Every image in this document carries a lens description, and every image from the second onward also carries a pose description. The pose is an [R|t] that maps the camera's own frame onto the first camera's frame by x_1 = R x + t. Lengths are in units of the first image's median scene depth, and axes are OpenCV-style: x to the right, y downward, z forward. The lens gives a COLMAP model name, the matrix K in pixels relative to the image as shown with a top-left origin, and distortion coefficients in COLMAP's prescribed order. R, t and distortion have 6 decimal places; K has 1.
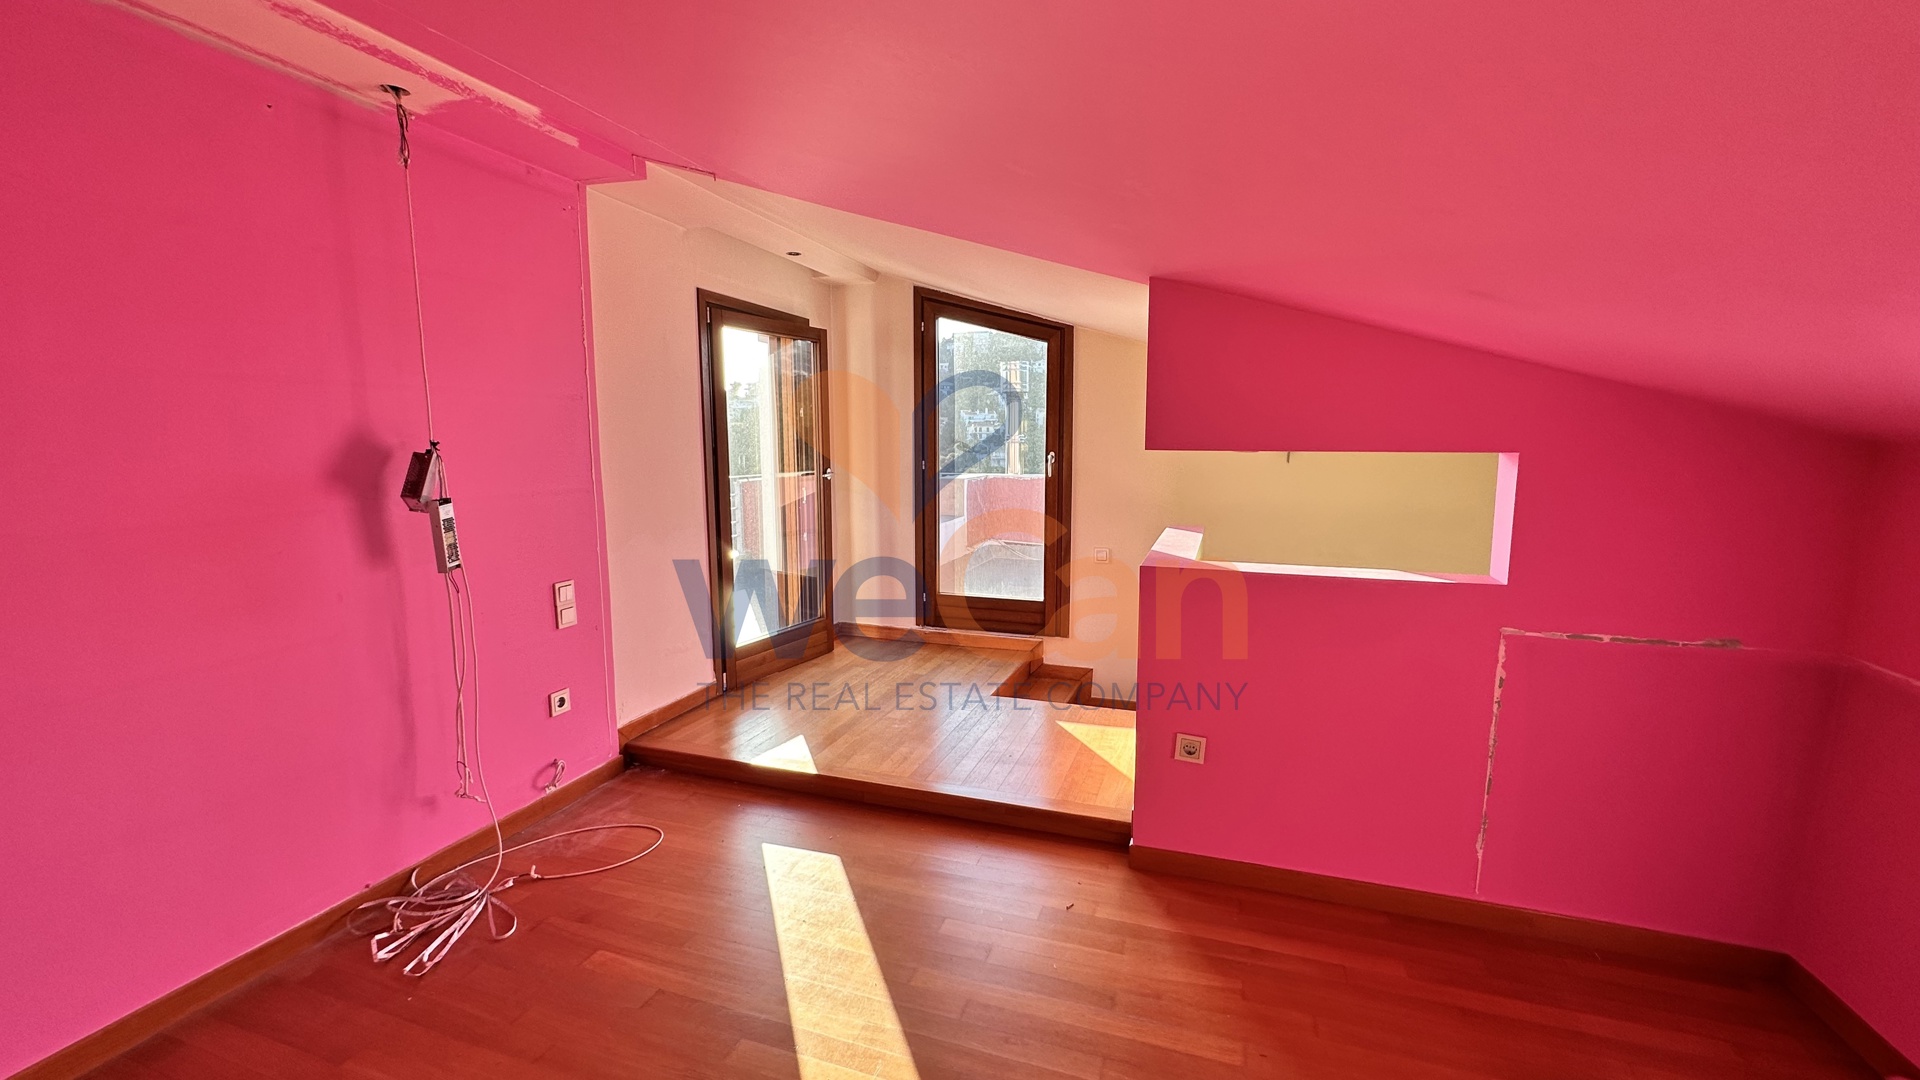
lens RADIAL K [[762.1, 0, 962.6], [0, 762.1, 534.7], [0, 0, 1]] dist [-0.006607, 0.001410]
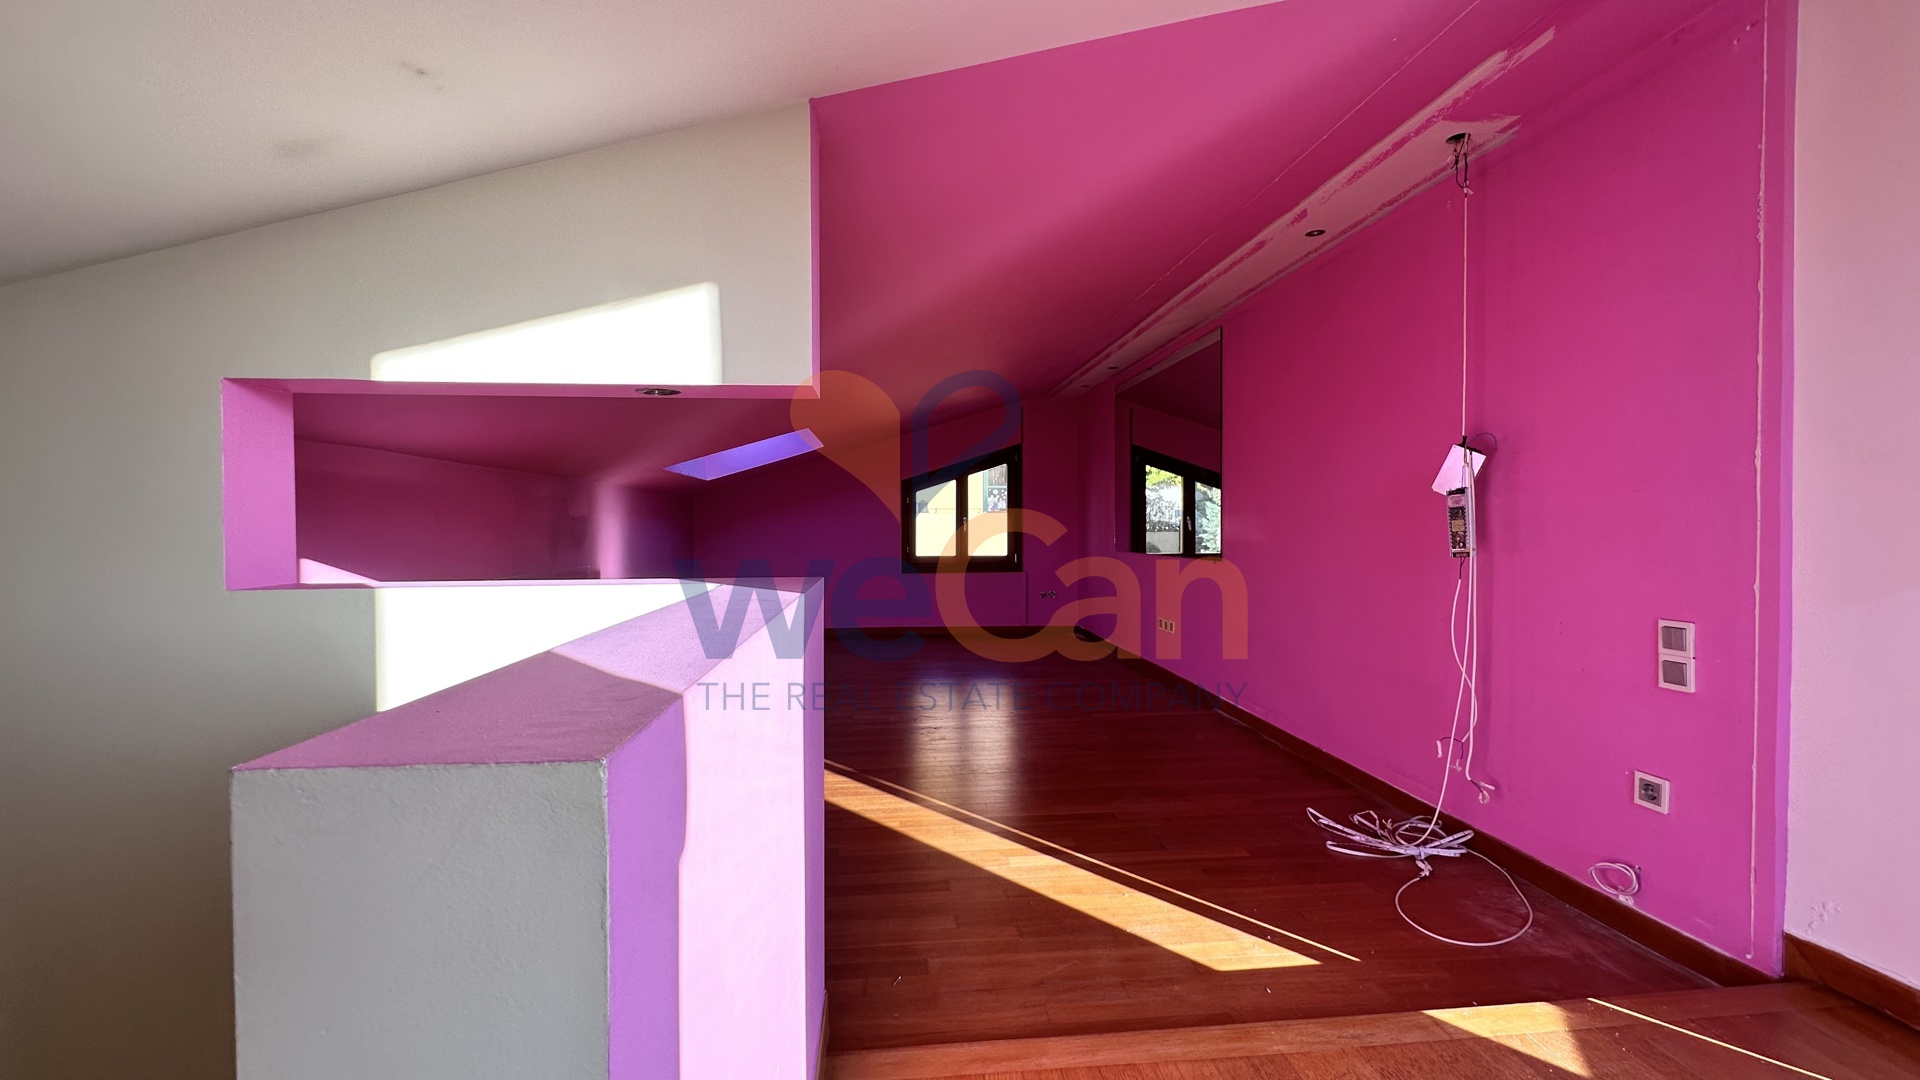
lens RADIAL K [[762.1, 0, 958.7], [0, 762.1, 542.9], [0, 0, 1]] dist [-0.006607, 0.001410]
pose [[-0.899662, 0.014166, -0.436357, 0.388572], [-0.048726, 0.989971, 0.132598, -0.075958], [0.433859, 0.140555, -0.889950, 1.524351]]
